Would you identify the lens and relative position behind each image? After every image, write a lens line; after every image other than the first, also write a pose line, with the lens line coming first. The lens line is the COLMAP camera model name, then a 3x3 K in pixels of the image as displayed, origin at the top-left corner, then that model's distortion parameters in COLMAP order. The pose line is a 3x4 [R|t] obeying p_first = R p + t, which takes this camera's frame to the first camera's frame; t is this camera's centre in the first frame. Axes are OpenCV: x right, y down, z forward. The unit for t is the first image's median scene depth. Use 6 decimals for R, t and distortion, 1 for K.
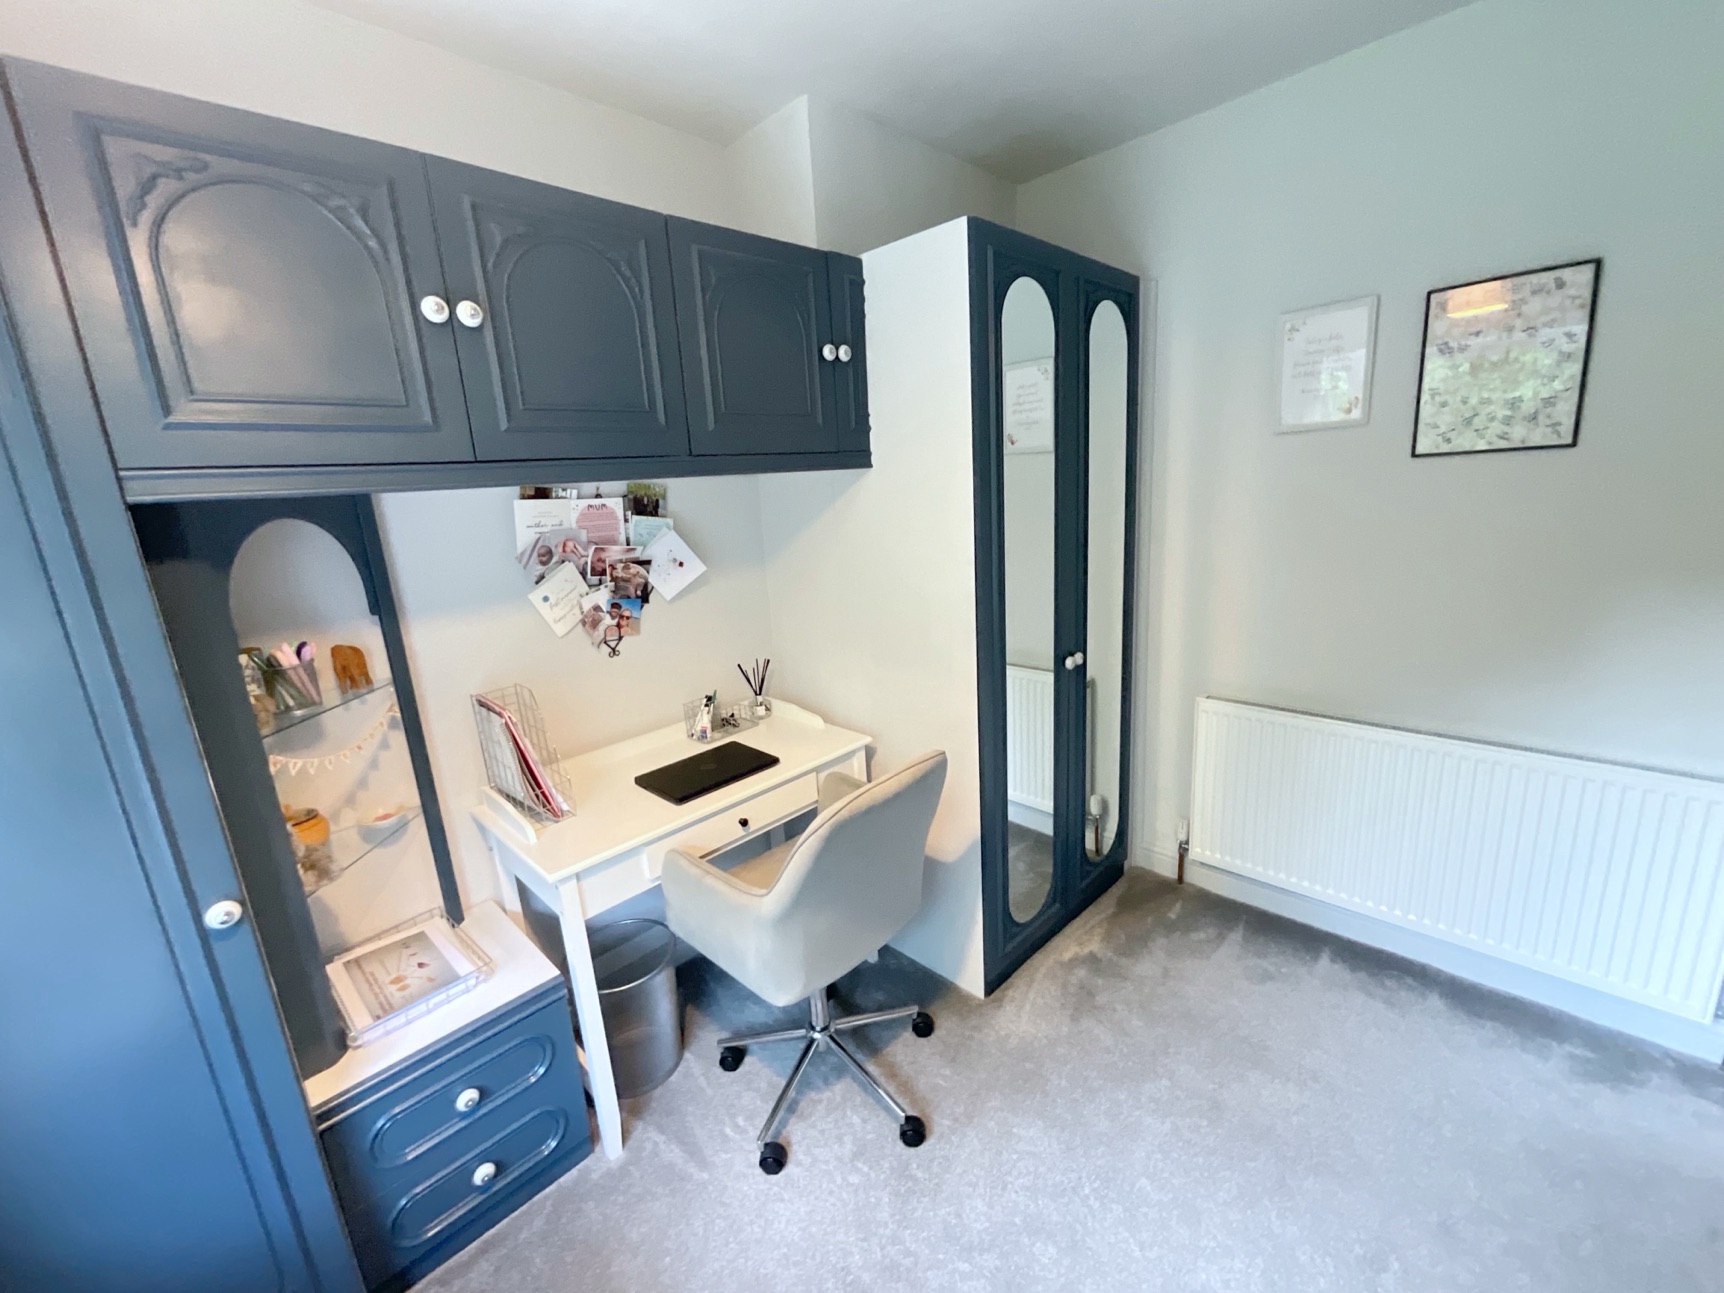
lens RADIAL K [[690.4, 0, 858.0], [0, 690.4, 647.3], [0, 0, 1]] dist [-0.003612, -0.000123]
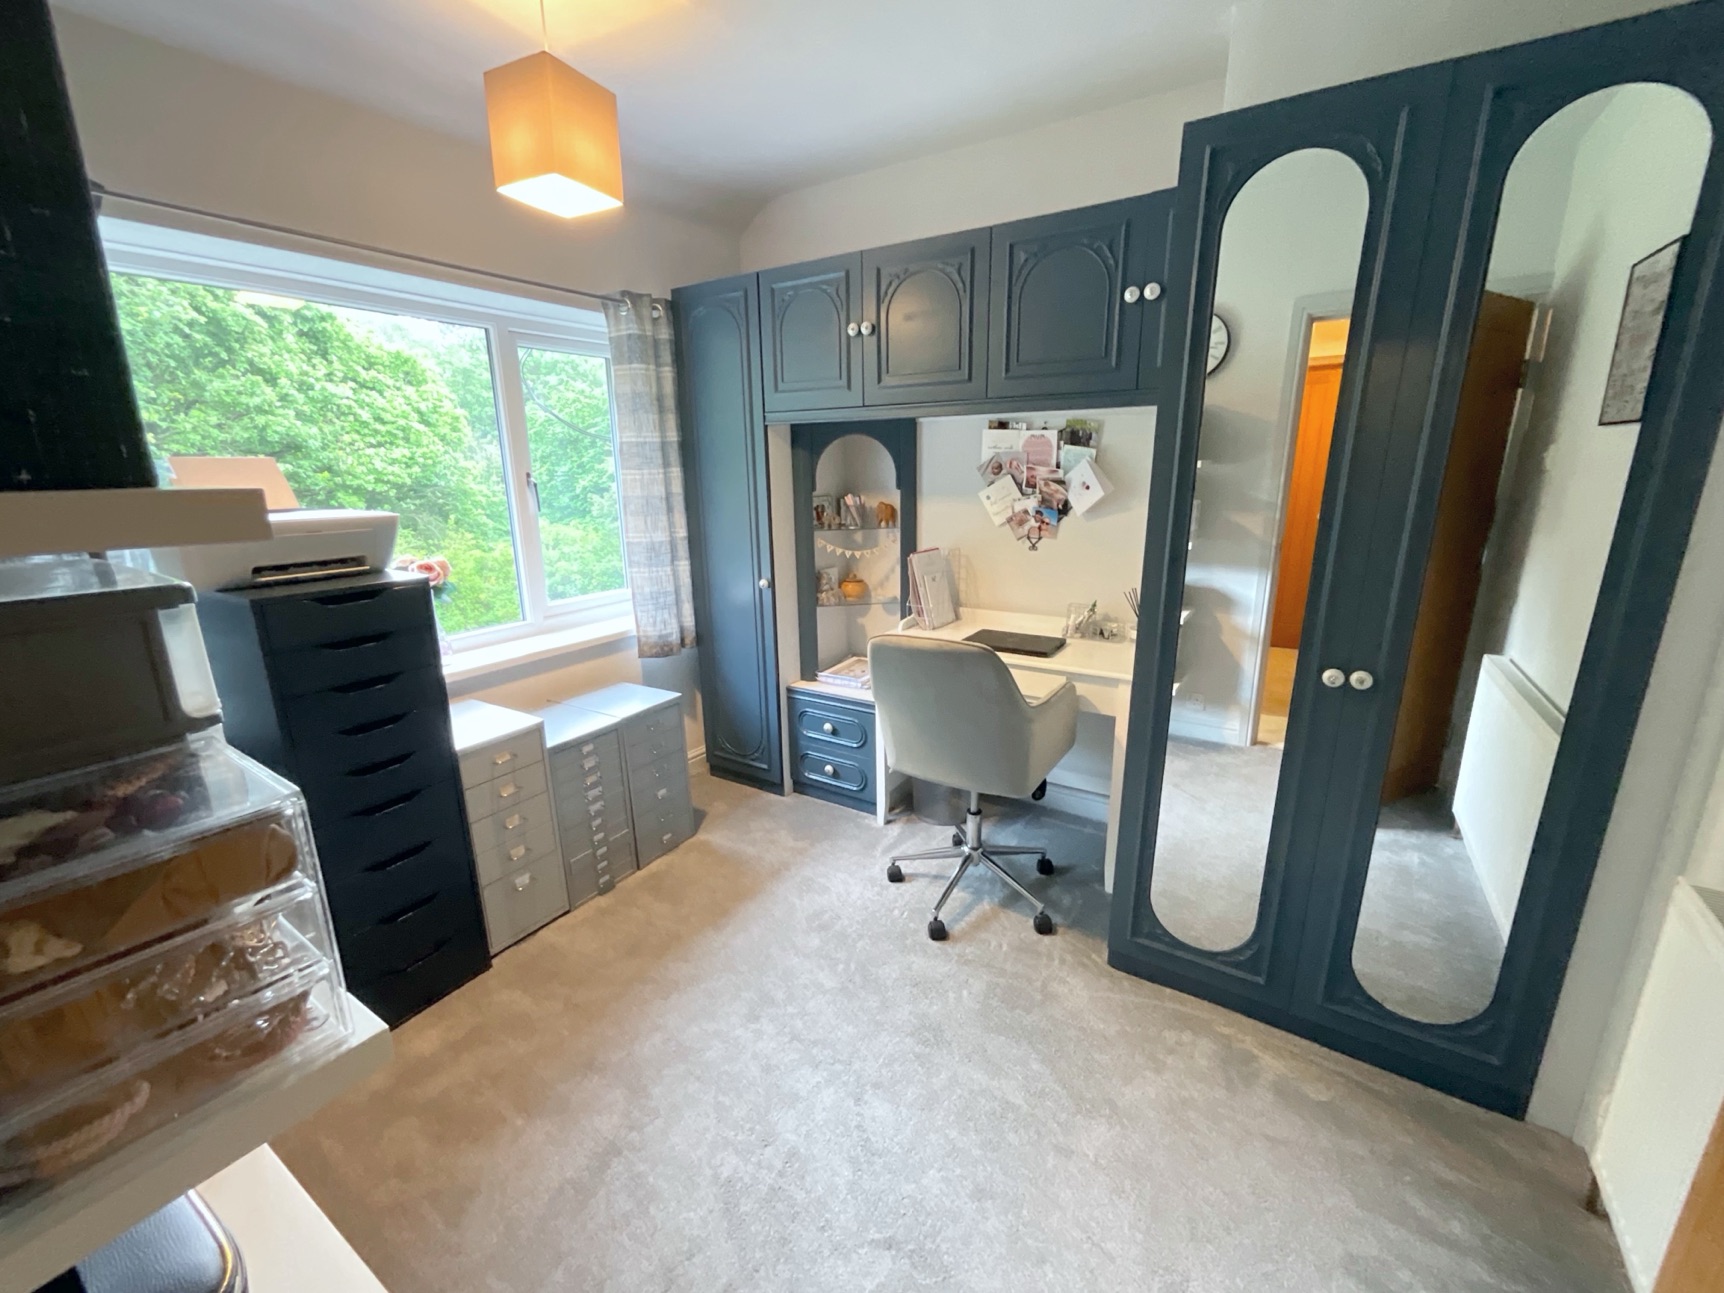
lens RADIAL K [[699.7, 0, 862.0], [0, 699.7, 646.5], [0, 0, 1]] dist [-0.002536, -0.000331]
pose [[0.216981, 0.309558, -0.925793, 0.935051], [-0.229737, 0.937943, 0.259776, -0.093051], [0.948757, 0.156323, 0.274633, 0.354790]]
